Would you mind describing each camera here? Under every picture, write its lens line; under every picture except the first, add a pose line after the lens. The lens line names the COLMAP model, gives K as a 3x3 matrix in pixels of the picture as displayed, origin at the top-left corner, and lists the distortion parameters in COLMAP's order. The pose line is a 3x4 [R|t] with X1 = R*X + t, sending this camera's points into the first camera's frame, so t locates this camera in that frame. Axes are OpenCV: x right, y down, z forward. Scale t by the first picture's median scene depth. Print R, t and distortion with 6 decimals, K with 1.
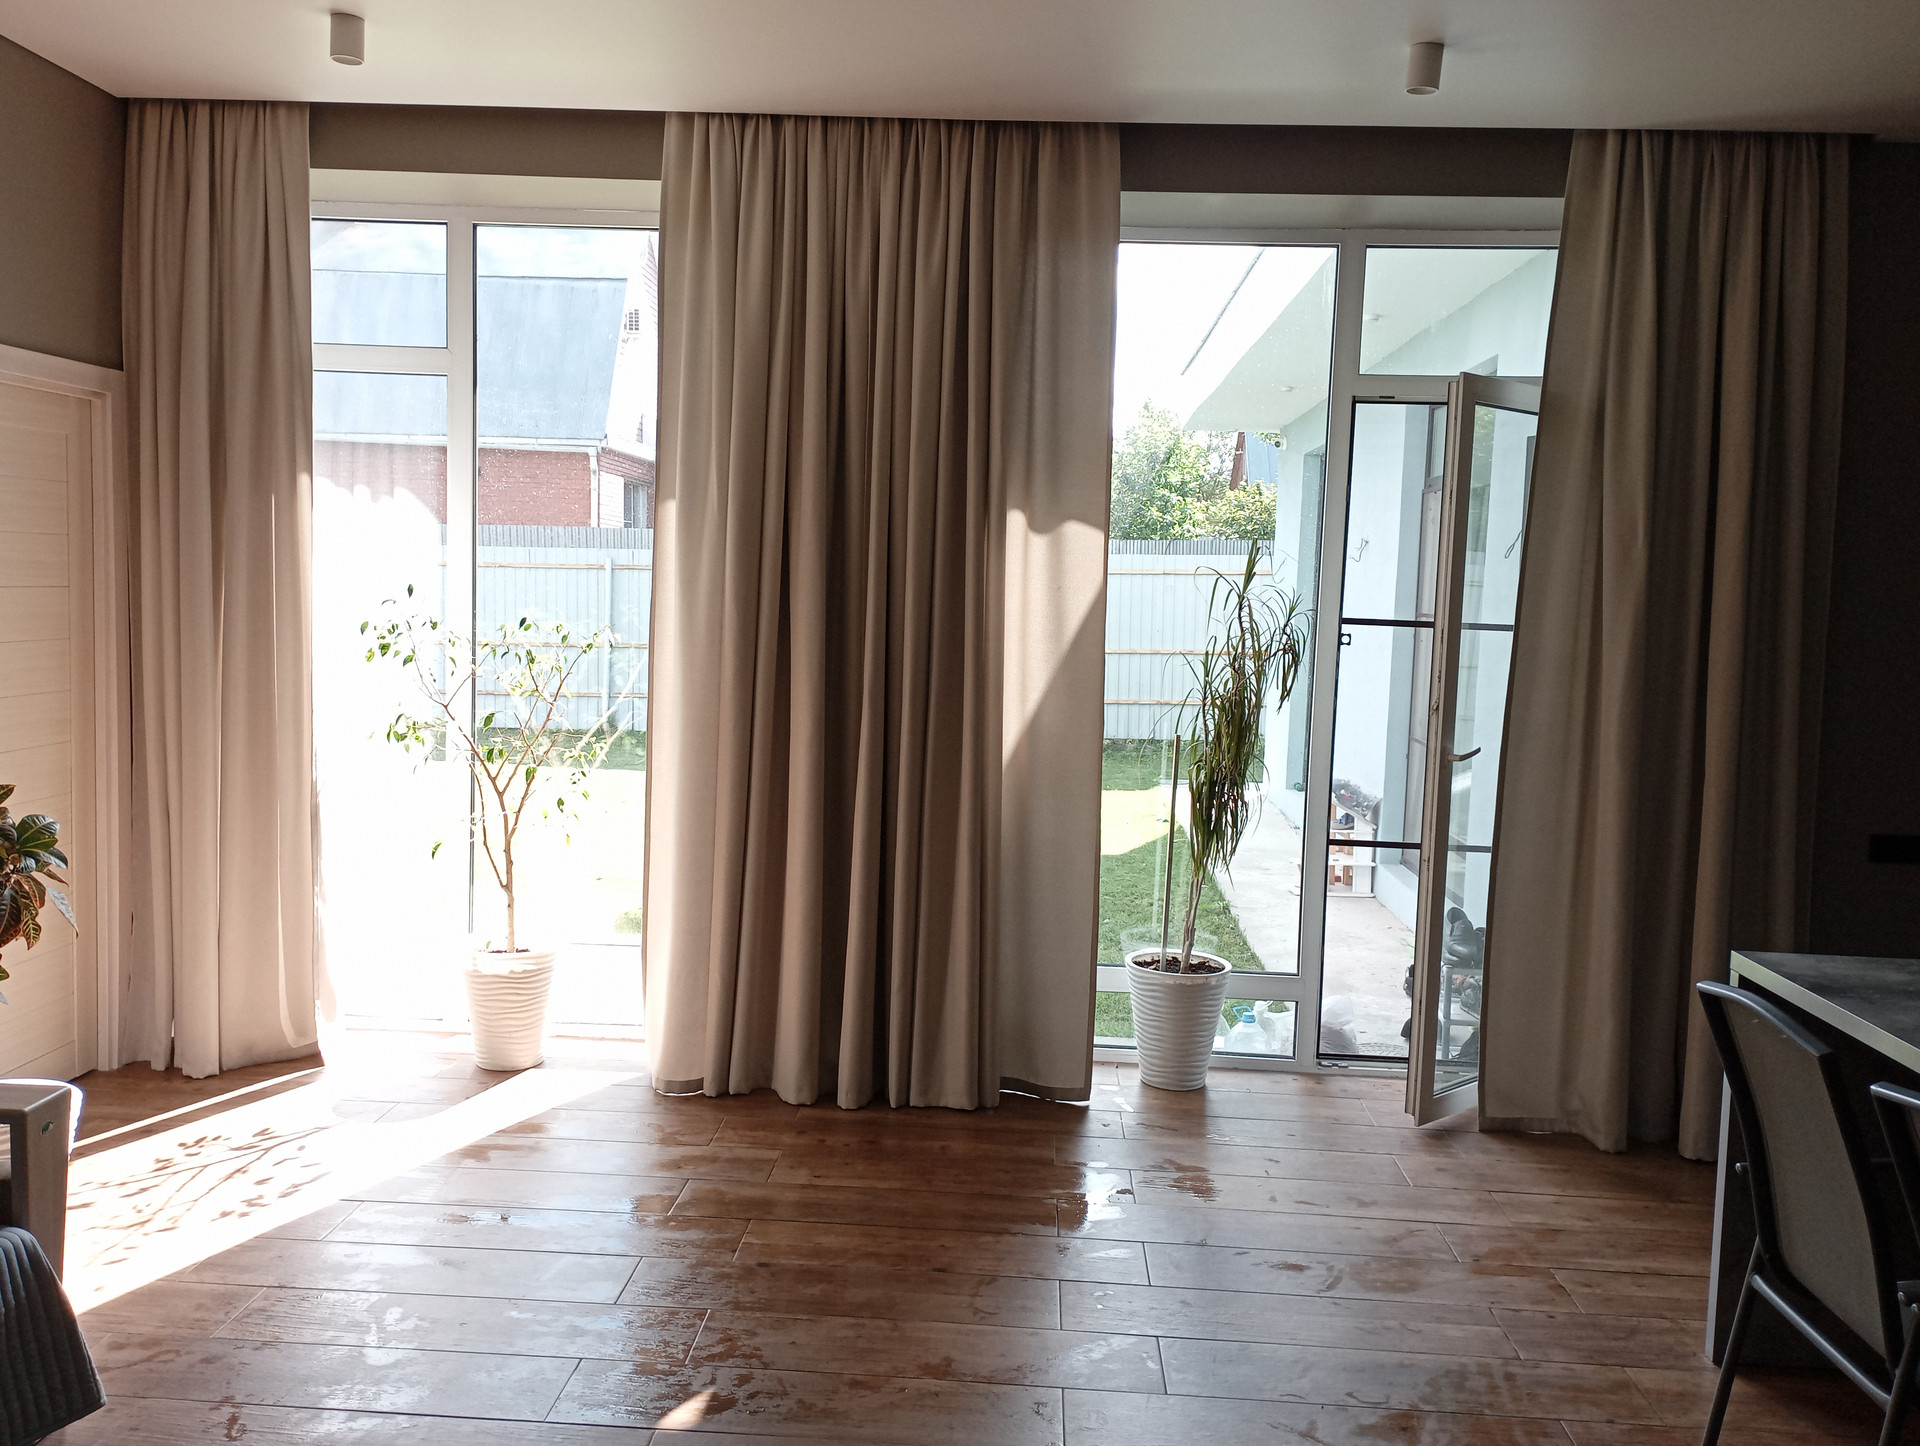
lens RADIAL K [[1578.5, 0, 957.5], [0, 1578.5, 726.1], [0, 0, 1]] dist [0.105846, -0.134014]
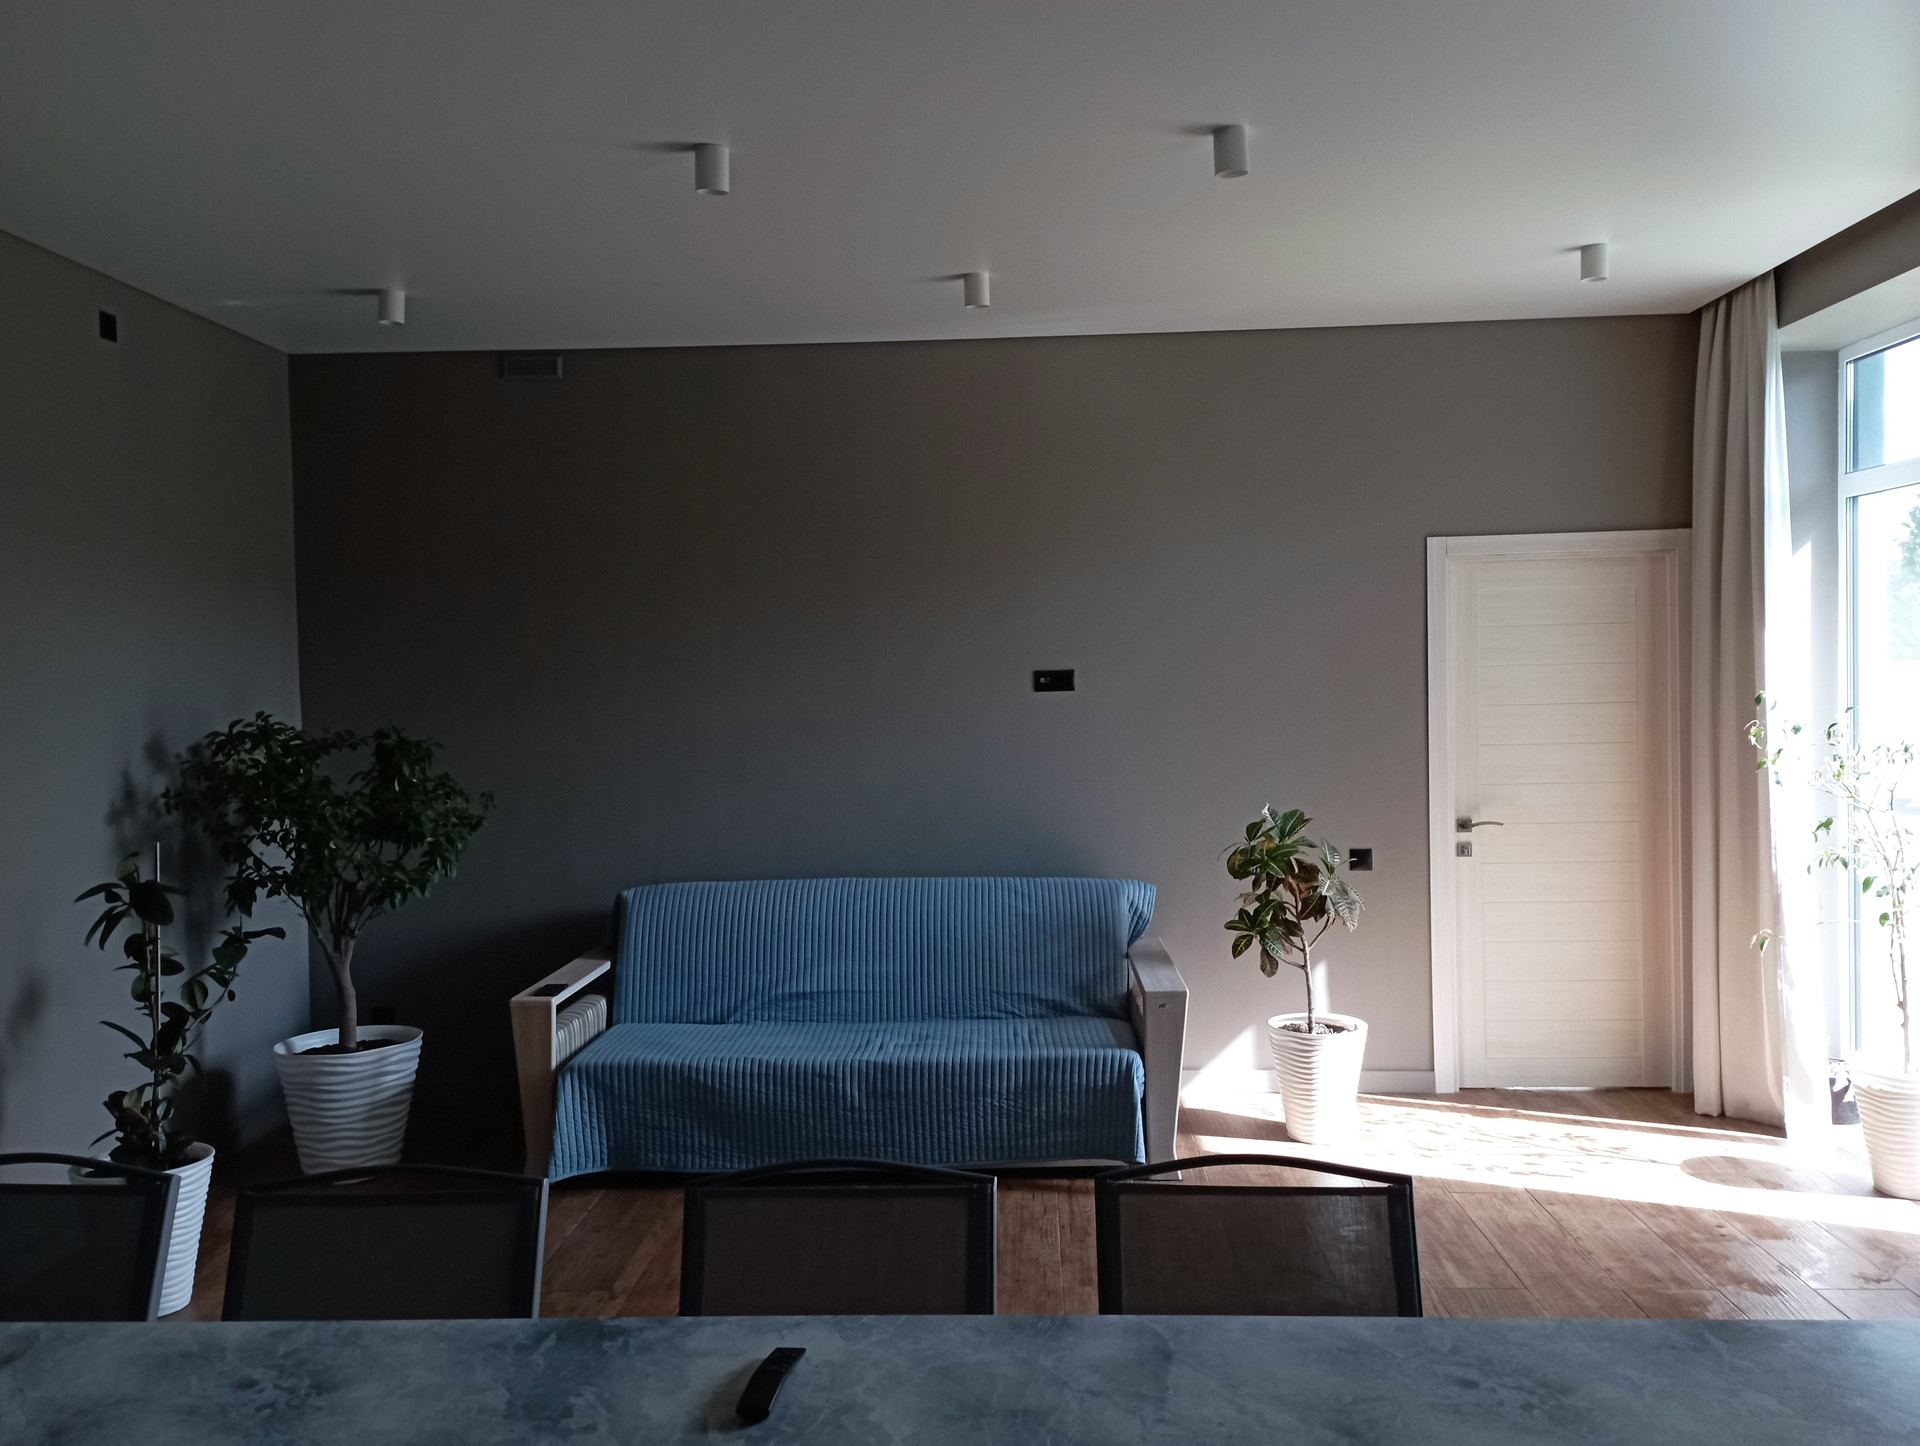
lens RADIAL K [[1578.5, 0, 957.5], [0, 1578.5, 726.1], [0, 0, 1]] dist [0.105846, -0.134014]
pose [[0.002918, -0.003386, -0.999990, 0.761573], [-0.067345, 0.997723, -0.003574, -0.026536], [0.997725, 0.067355, 0.002683, 0.465369]]
